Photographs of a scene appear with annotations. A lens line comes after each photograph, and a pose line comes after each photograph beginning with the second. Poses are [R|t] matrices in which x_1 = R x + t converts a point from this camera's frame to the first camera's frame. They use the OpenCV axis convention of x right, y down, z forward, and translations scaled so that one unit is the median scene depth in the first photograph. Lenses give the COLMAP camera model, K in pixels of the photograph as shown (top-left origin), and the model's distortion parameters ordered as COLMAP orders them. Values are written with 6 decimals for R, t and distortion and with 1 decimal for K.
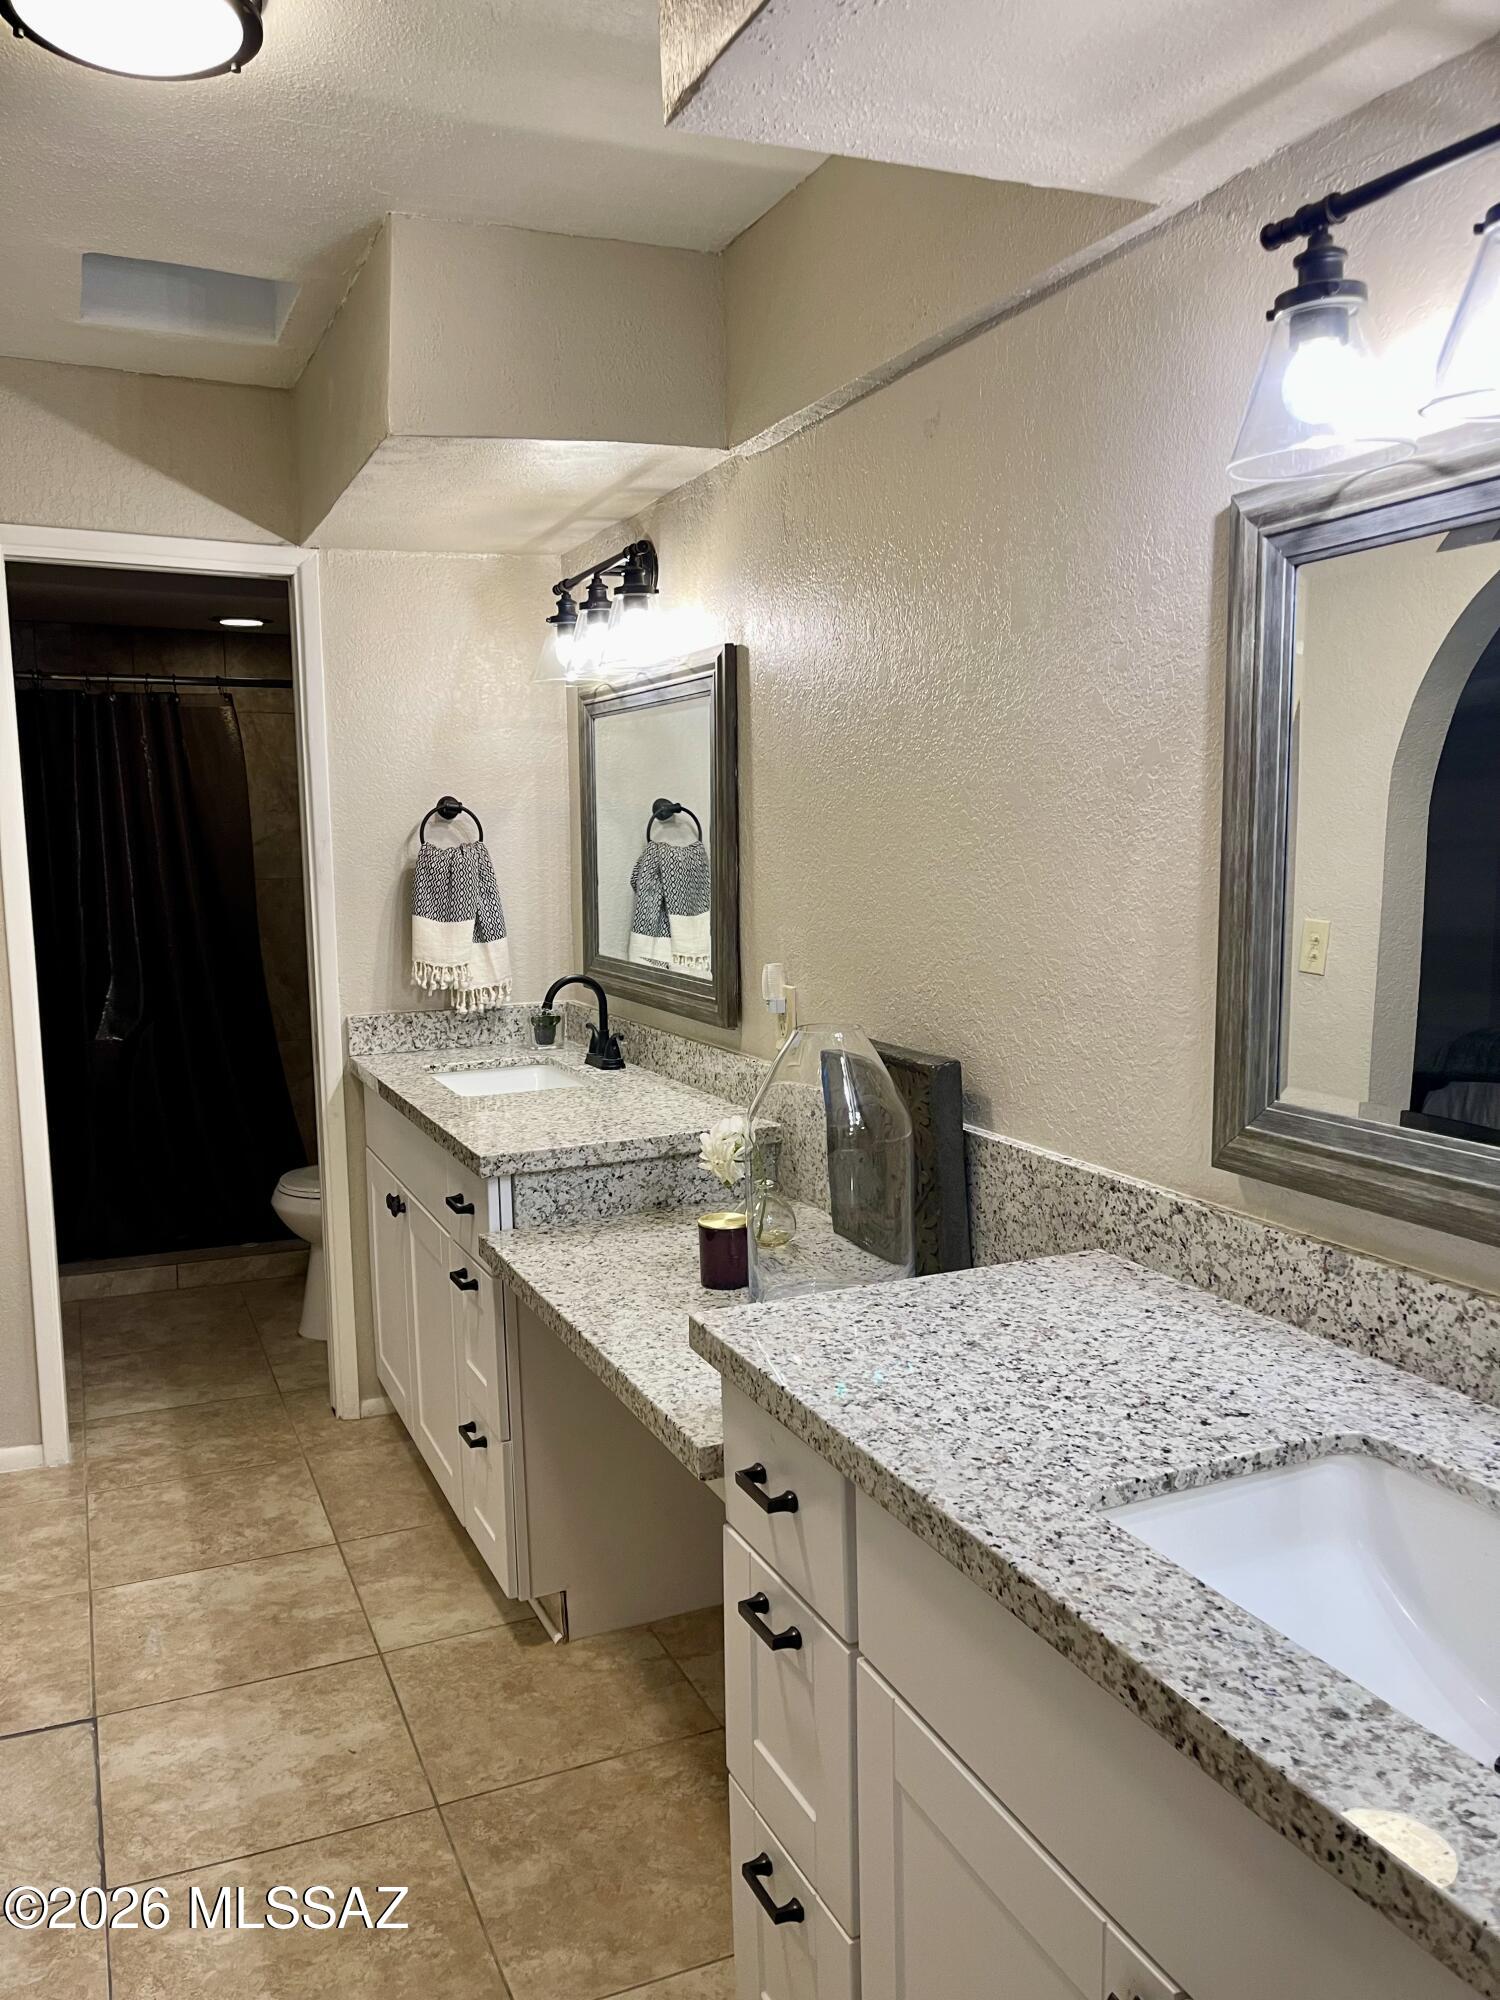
lens RADIAL K [[1521.6, 0, 811.9], [0, 1521.6, 1031.7], [0, 0, 1]] dist [0.052299, -0.124511]
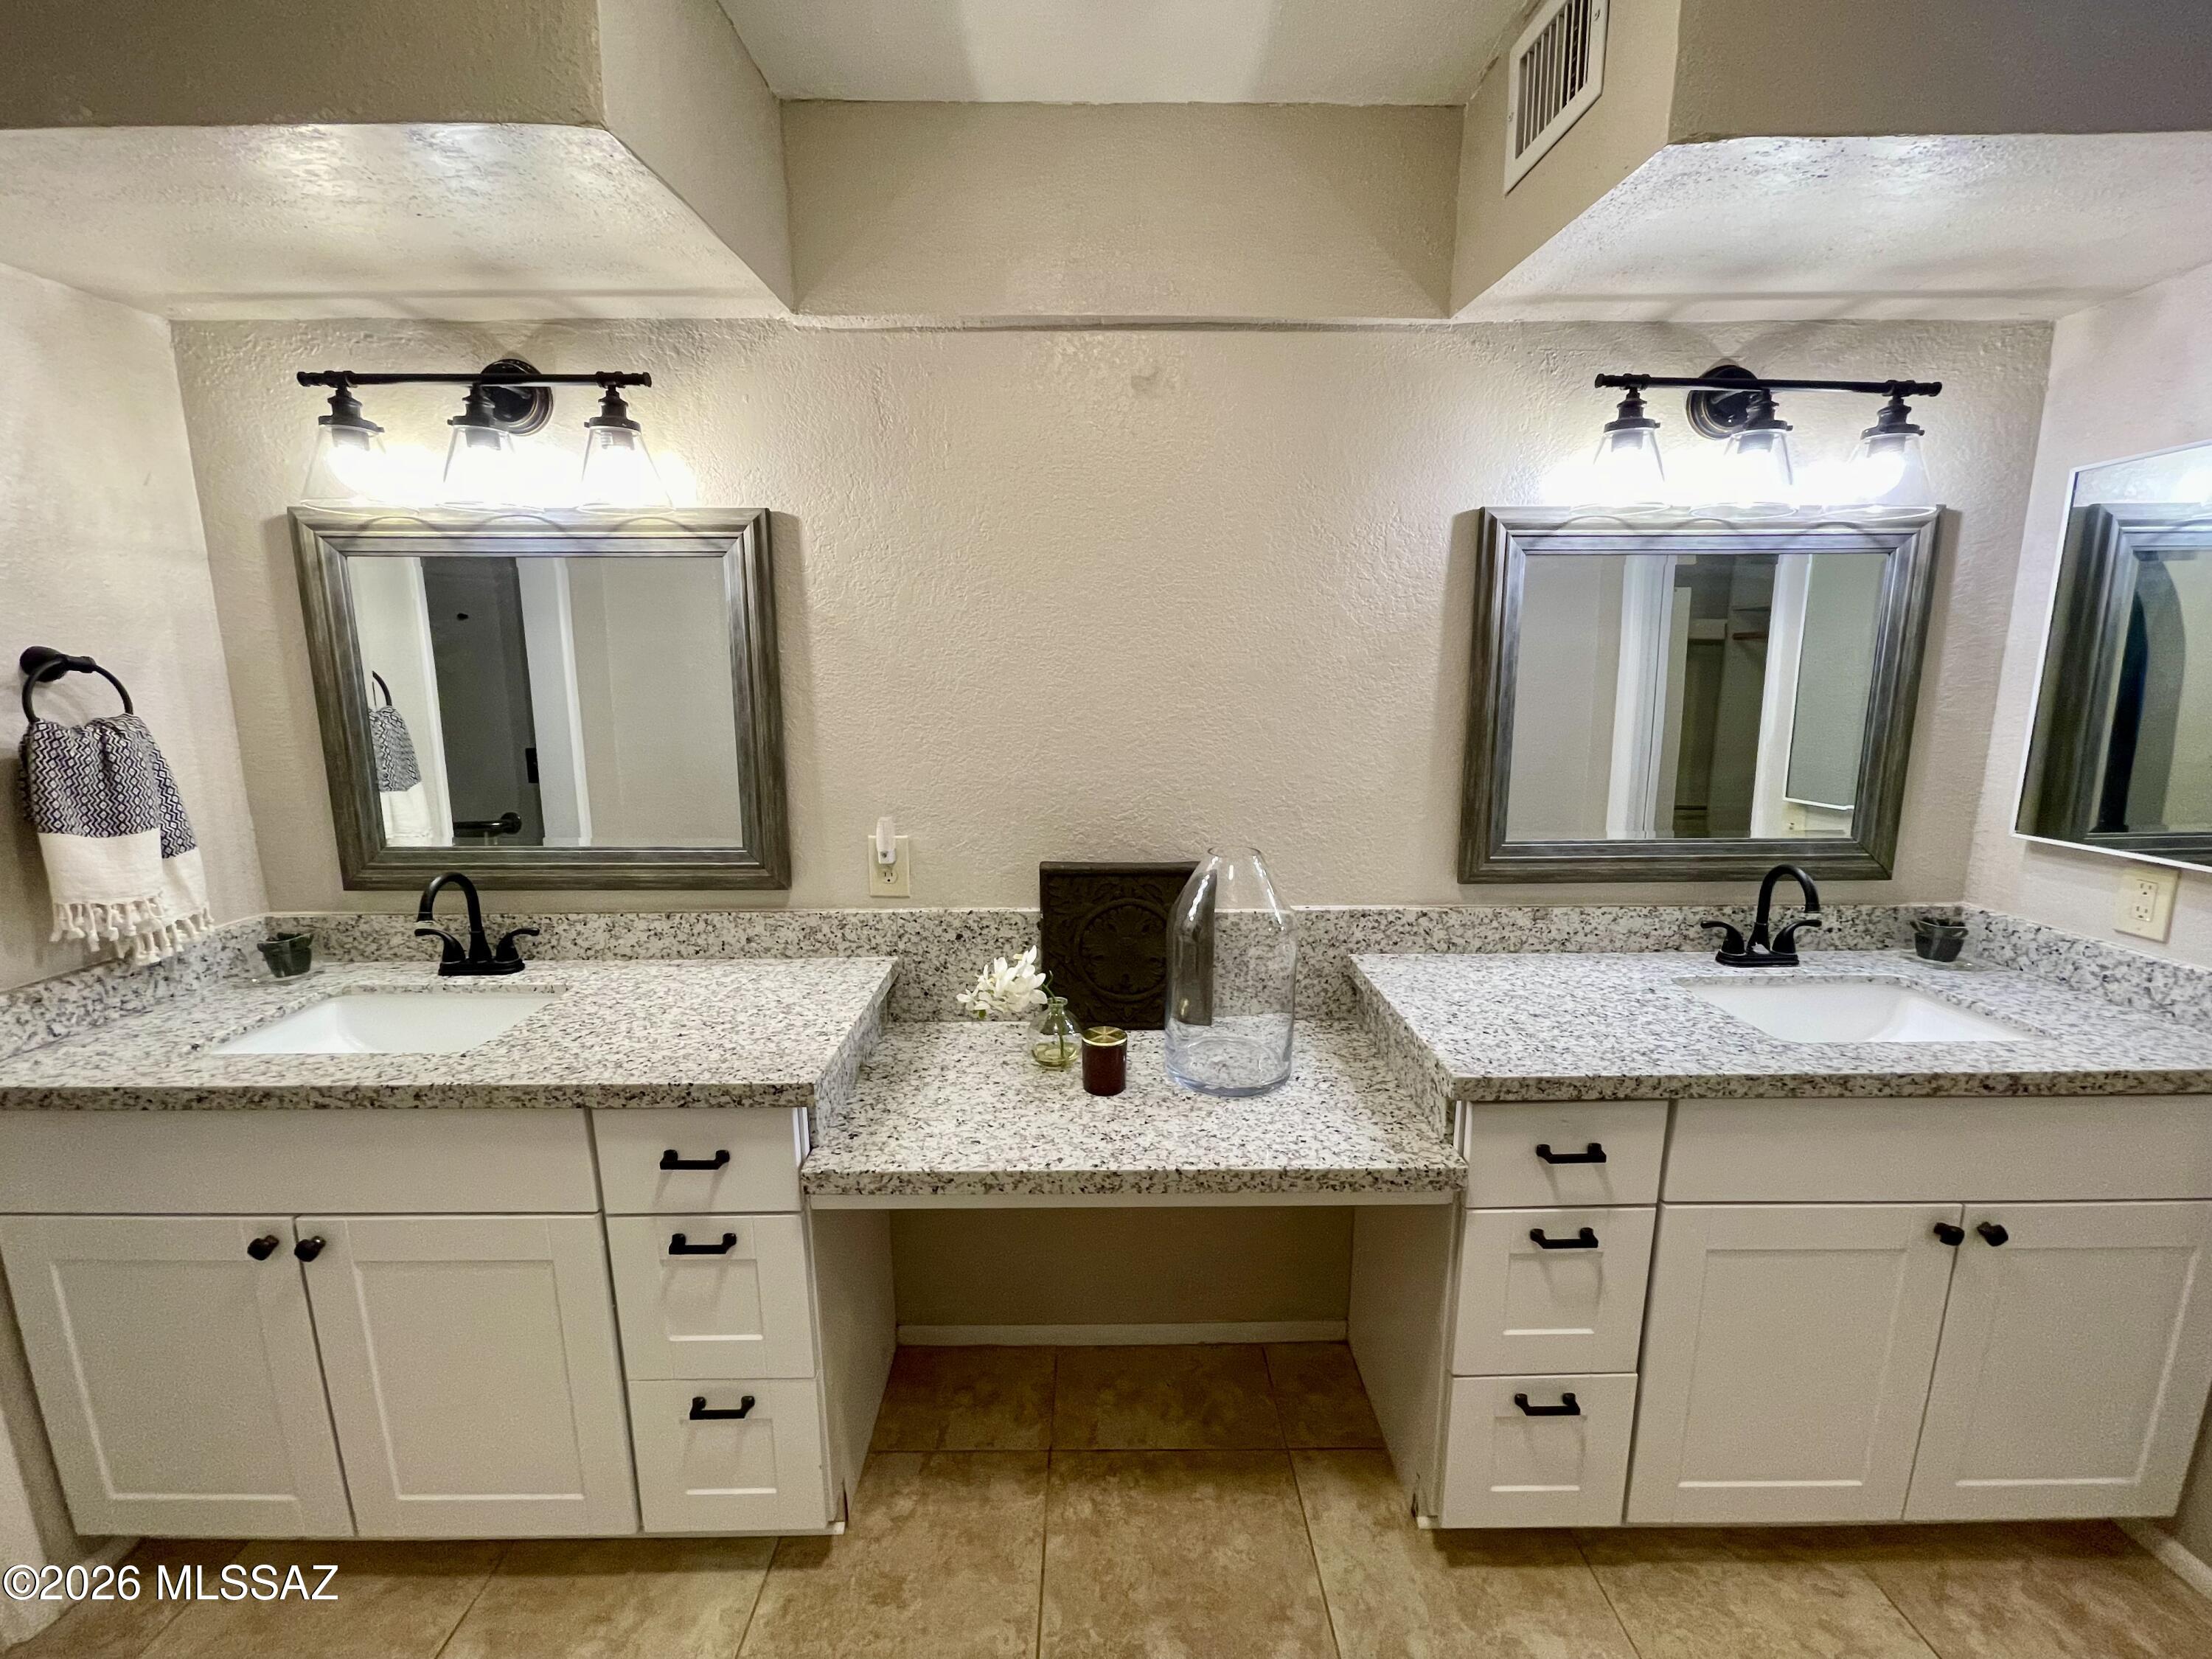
lens RADIAL K [[901.0, 0, 1104.8], [0, 901.0, 836.2], [0, 0, 1]] dist [-0.003200, -0.000255]
pose [[0.420166, -0.158448, 0.893507, -0.699483], [0.116733, 0.985895, 0.119939, -0.117973], [-0.899908, 0.053907, 0.432736, 0.746644]]
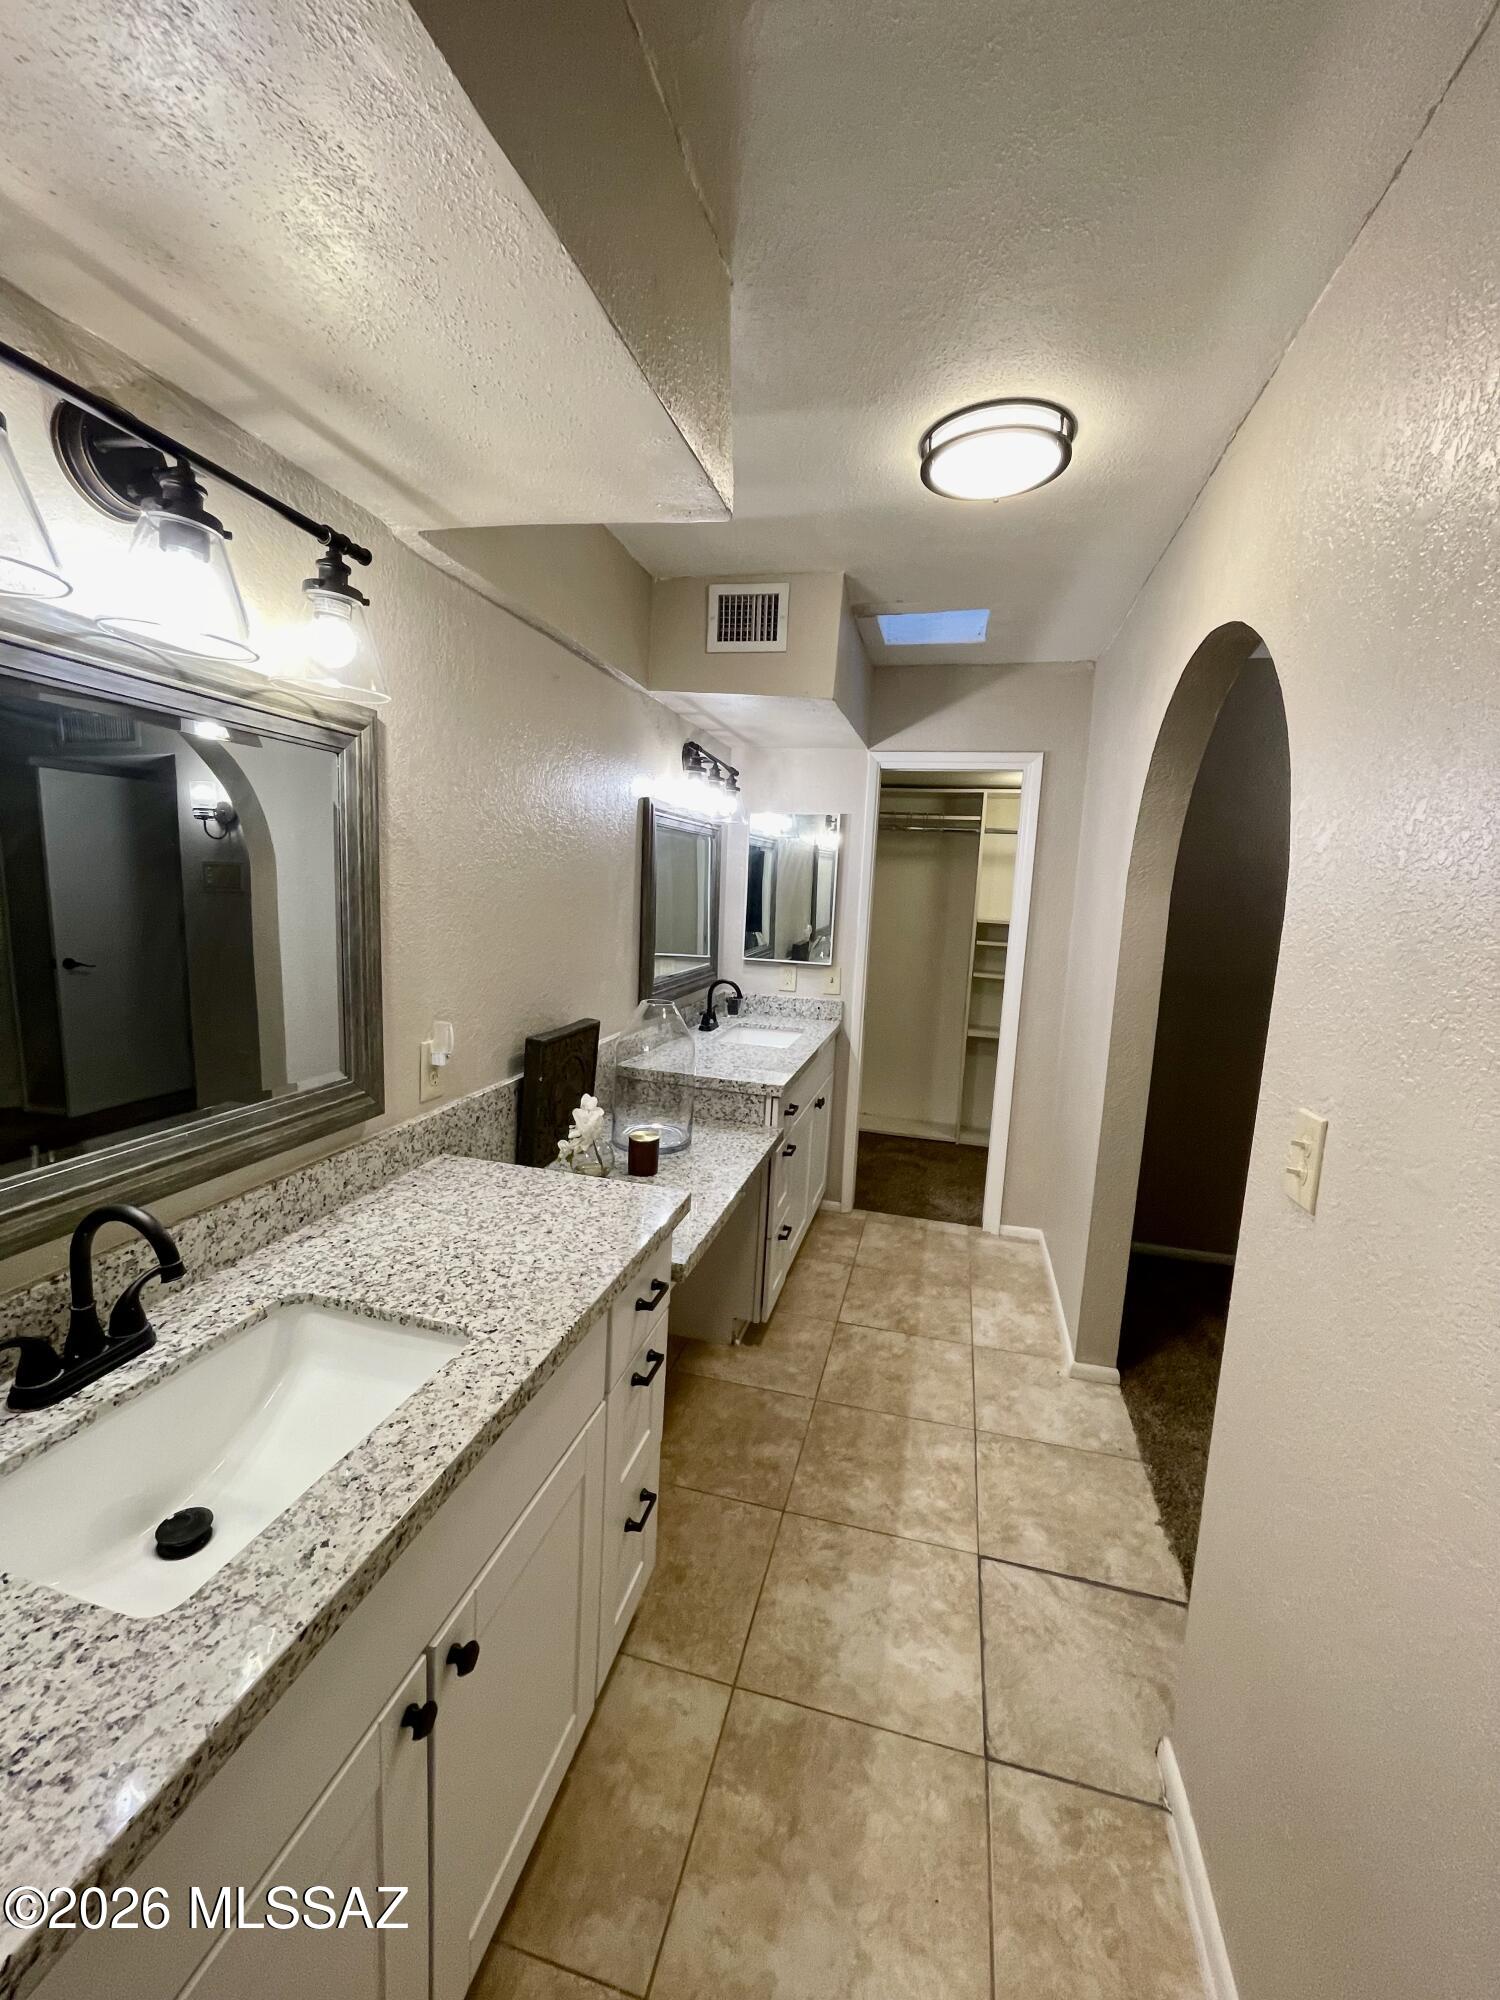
lens RADIAL K [[800.6, 0, 748.1], [0, 800.6, 996.6], [0, 0, 1]] dist [-0.002272, 0.000000]
pose [[-0.763395, -0.118145, 0.635036, -0.757995], [0.042073, 0.971948, 0.231402, -0.252280], [-0.644561, 0.203369, -0.737009, 1.681637]]
